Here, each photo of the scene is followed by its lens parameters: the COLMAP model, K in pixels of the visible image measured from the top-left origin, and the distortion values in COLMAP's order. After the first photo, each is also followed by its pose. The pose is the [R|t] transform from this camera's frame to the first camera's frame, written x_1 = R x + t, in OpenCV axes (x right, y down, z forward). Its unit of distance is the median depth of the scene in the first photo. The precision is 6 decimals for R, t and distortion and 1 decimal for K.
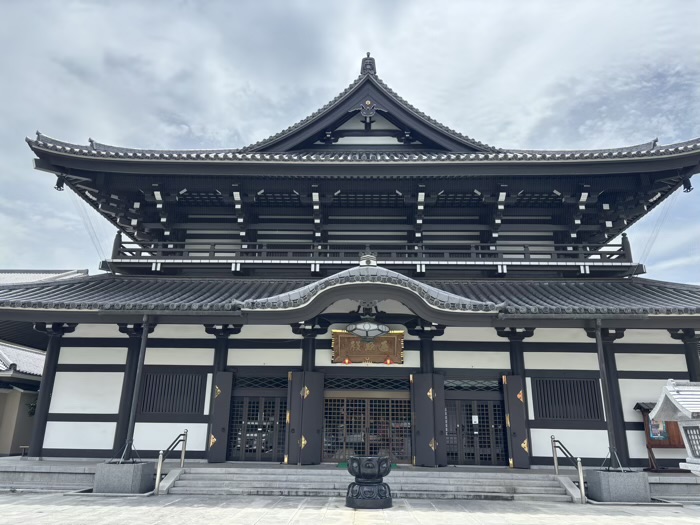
lens RADIAL K [[518.0, 0, 354.2], [0, 518.0, 260.5], [0, 0, 1]] dist [0.050048, -0.056669]
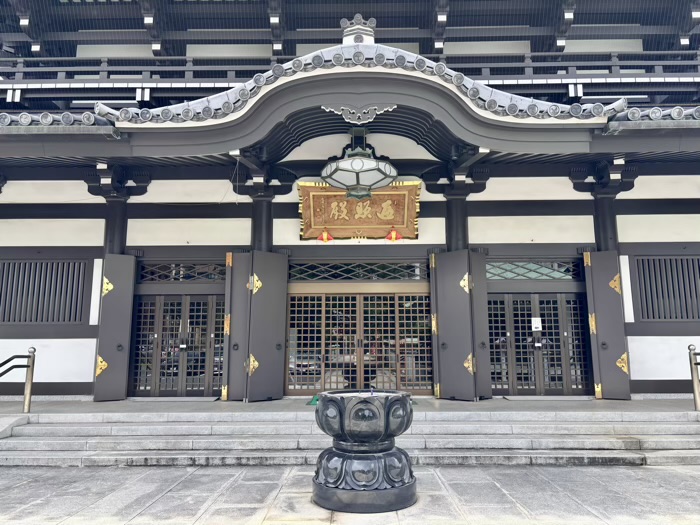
lens RADIAL K [[518.0, 0, 354.9], [0, 518.0, 267.3], [0, 0, 1]] dist [0.050048, -0.056669]
pose [[0.999758, -0.016499, 0.014519, 0.011565], [0.014085, 0.988120, 0.153038, 0.141356], [-0.016872, -0.152796, 0.988114, 0.405557]]
